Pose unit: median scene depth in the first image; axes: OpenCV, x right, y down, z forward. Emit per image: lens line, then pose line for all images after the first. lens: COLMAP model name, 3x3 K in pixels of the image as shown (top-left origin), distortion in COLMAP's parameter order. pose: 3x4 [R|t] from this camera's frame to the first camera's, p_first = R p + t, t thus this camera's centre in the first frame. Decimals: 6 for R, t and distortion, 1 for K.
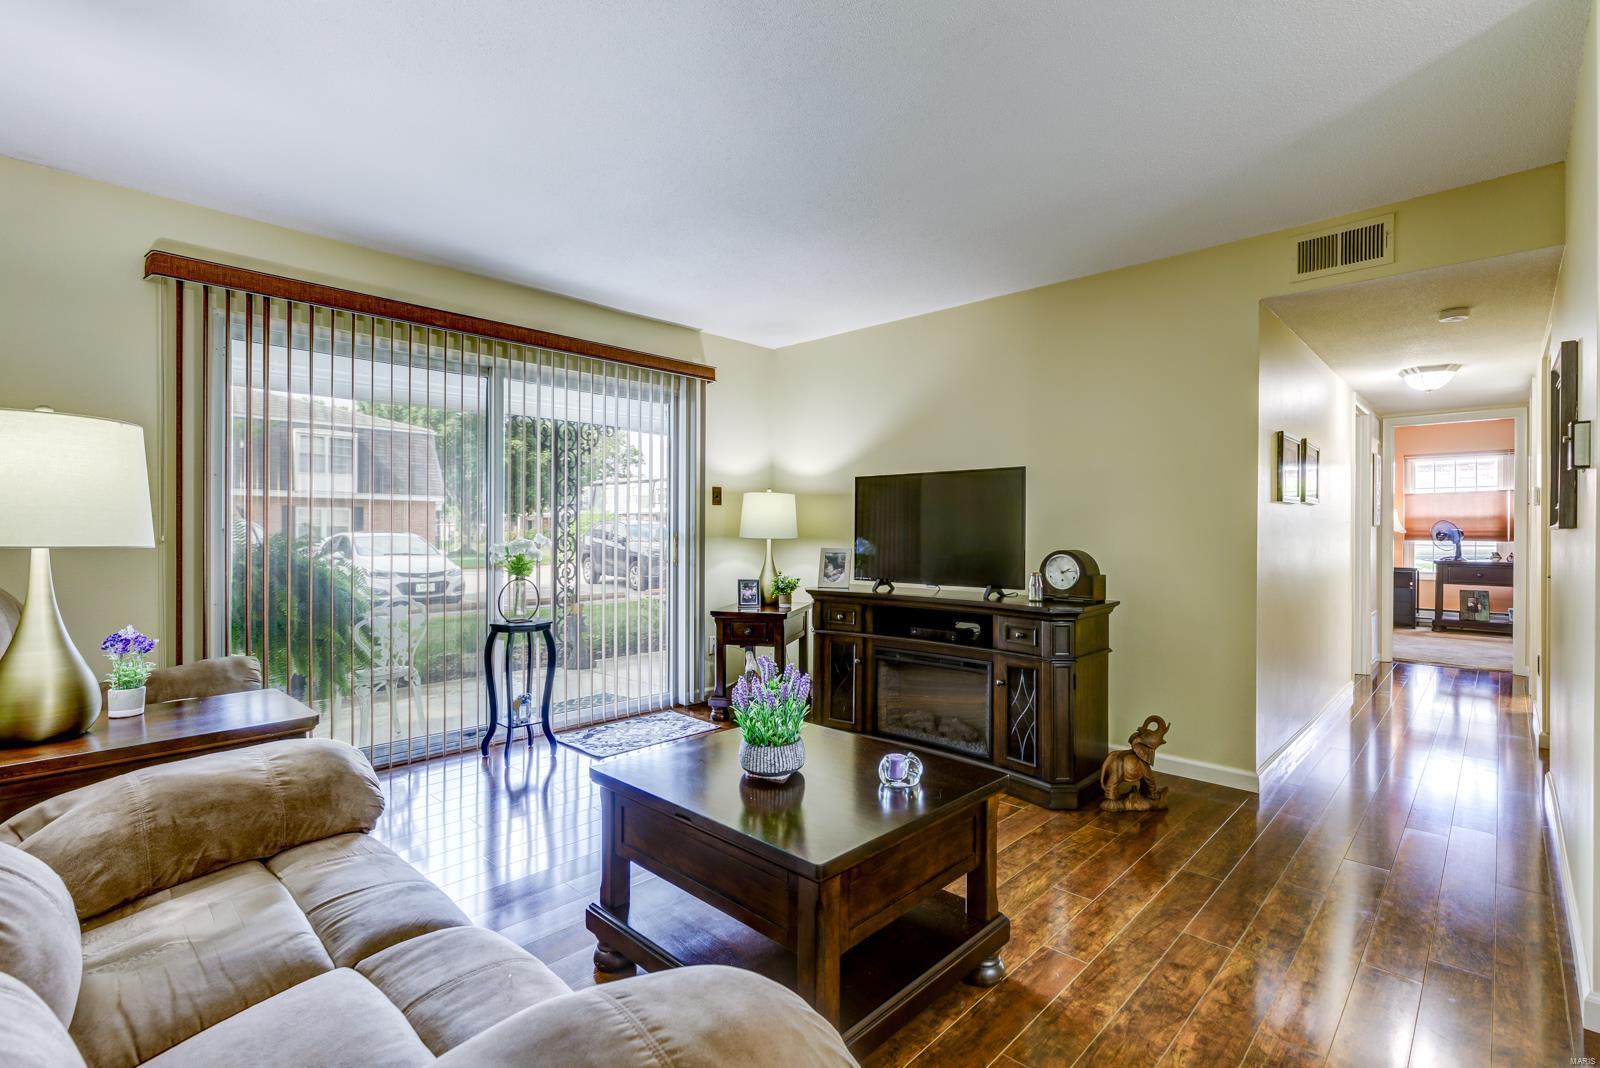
lens RADIAL K [[726.4, 0, 798.8], [0, 726.4, 528.7], [0, 0, 1]] dist [0.018634, 0.000168]
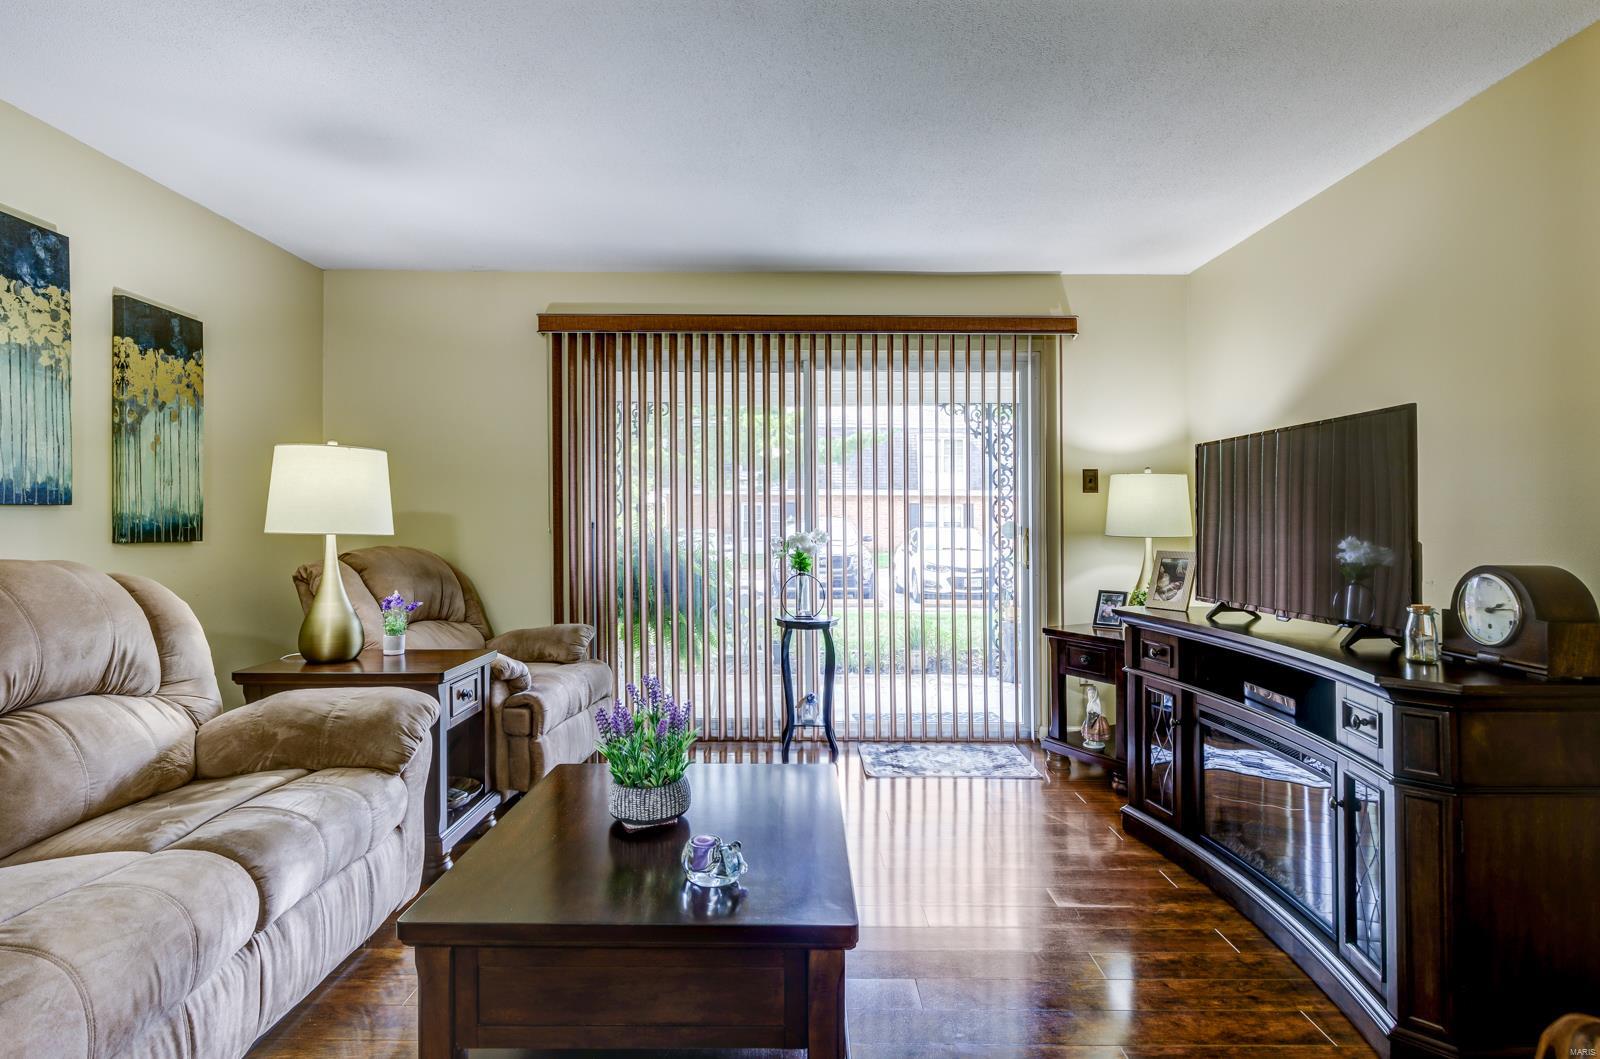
lens RADIAL K [[777.3, 0, 804.0], [0, 777.3, 522.7], [0, 0, 1]] dist [-0.001709, -0.000615]
pose [[0.693639, -0.000066, -0.720323, 0.333422], [-0.002104, 0.999996, -0.002117, 0.002379], [0.720320, 0.002984, 0.693636, 0.251637]]
